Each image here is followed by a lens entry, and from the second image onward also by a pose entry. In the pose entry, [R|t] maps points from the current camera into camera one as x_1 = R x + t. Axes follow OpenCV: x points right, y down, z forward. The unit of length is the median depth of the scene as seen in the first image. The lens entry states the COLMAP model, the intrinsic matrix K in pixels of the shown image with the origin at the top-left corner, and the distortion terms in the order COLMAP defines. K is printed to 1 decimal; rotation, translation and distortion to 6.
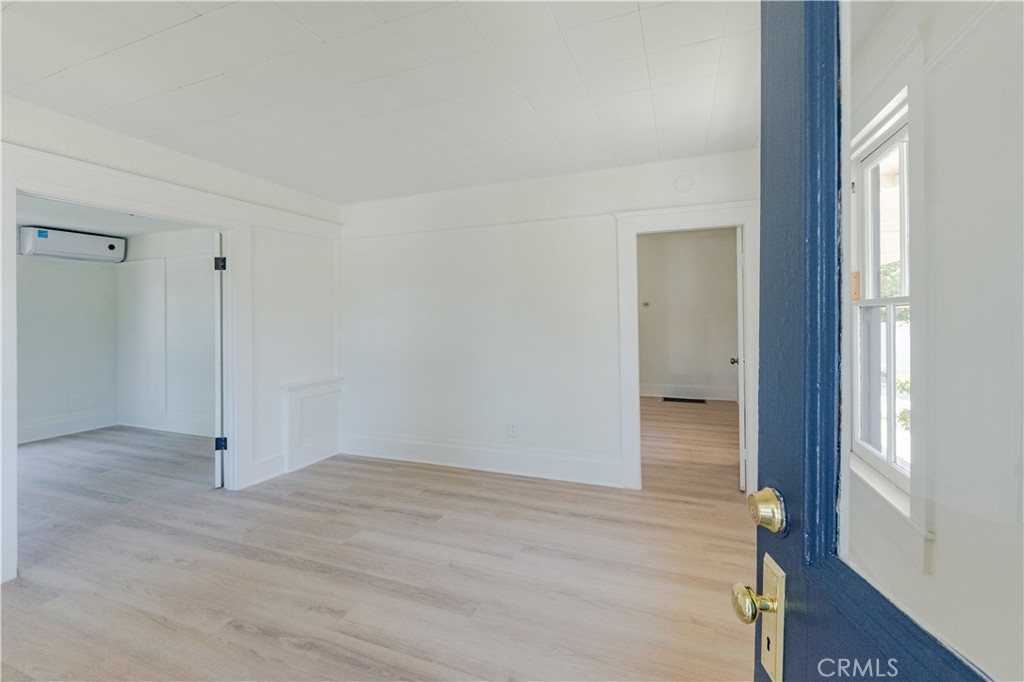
lens RADIAL K [[438.5, 0, 512.0], [0, 438.5, 341.0], [0, 0, 1]] dist [-0.016013, -0.000002]
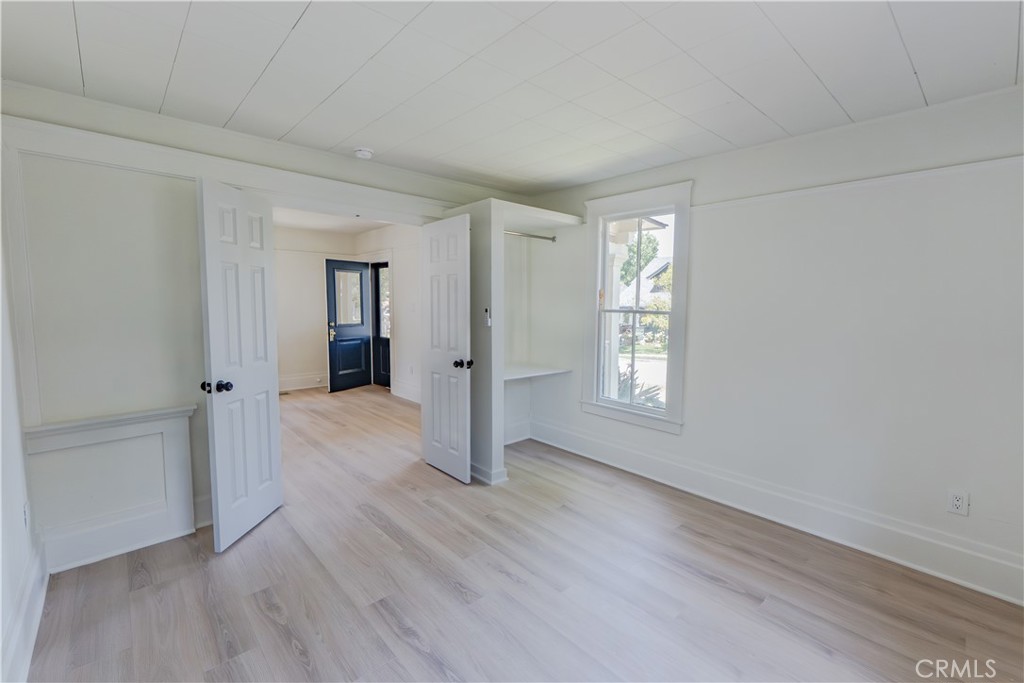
lens RADIAL K [[438.5, 0, 512.0], [0, 438.5, 341.5], [0, 0, 1]] dist [-0.016013, -0.000002]
pose [[-0.888873, -0.048533, 0.455576, -1.803371], [0.013257, 0.991233, 0.131462, -0.117402], [-0.457962, 0.122893, -0.880436, 1.857364]]
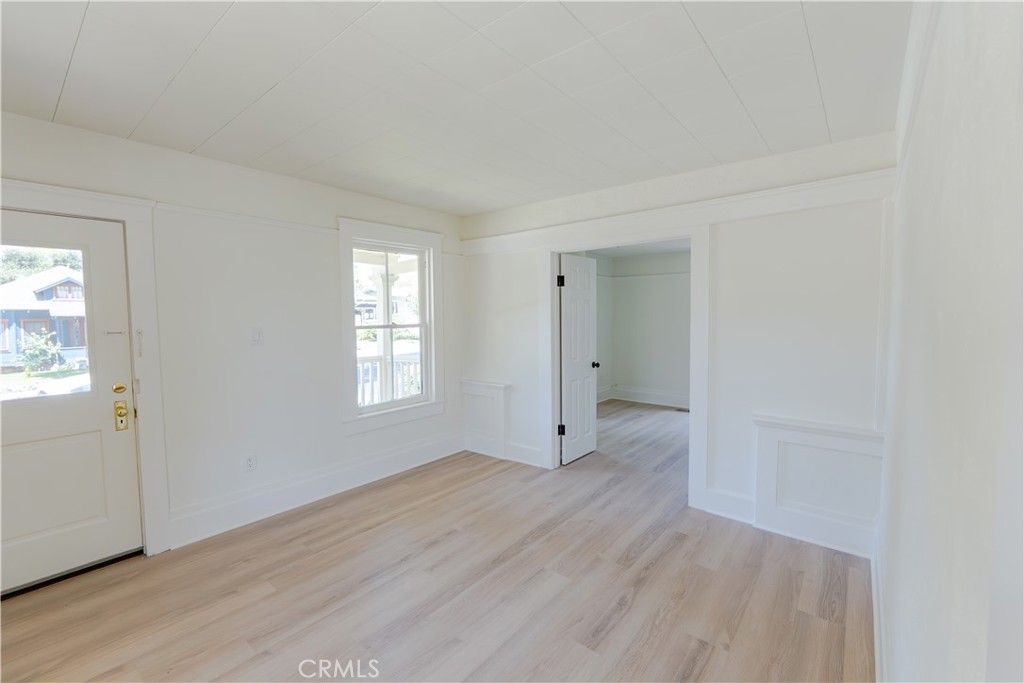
lens RADIAL K [[429.0, 0, 512.0], [0, 429.0, 341.5], [0, 0, 1]] dist [-0.008927, 0.000649]
pose [[-0.323431, 0.062529, -0.944184, 0.464862], [-0.040557, 0.995981, 0.079853, -0.104073], [0.945382, 0.064120, -0.319595, 1.100305]]
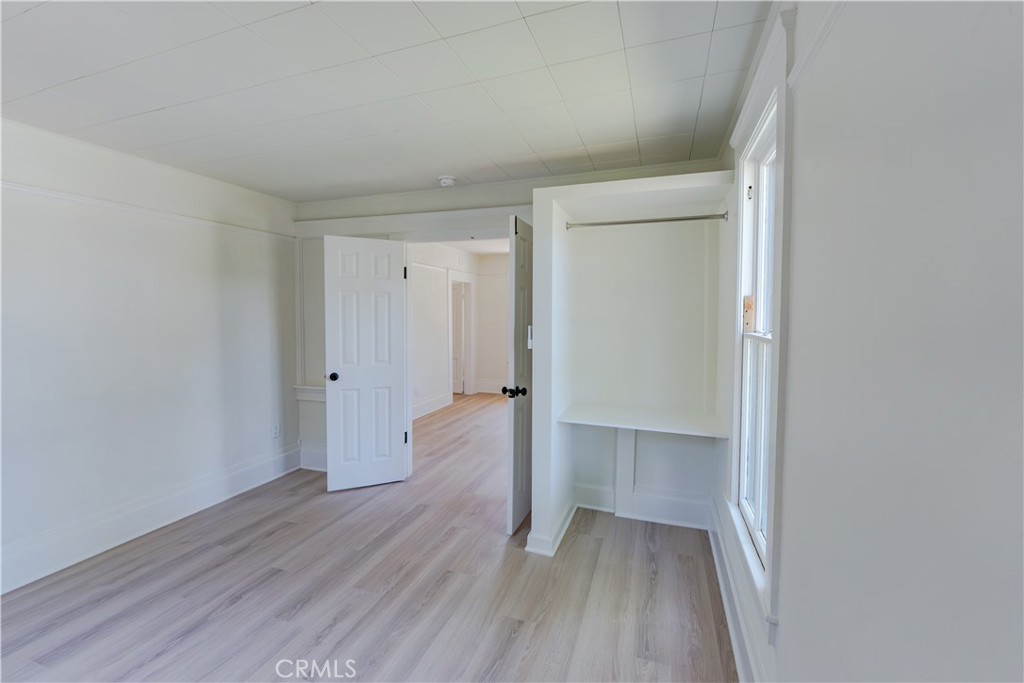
lens RADIAL K [[429.0, 0, 512.0], [0, 429.0, 341.5], [0, 0, 1]] dist [-0.008927, 0.000649]
pose [[-0.017451, -0.056883, 0.998228, -2.126726], [0.041201, 0.997491, 0.057561, -0.074686], [-0.998998, 0.042133, -0.015064, 0.891680]]
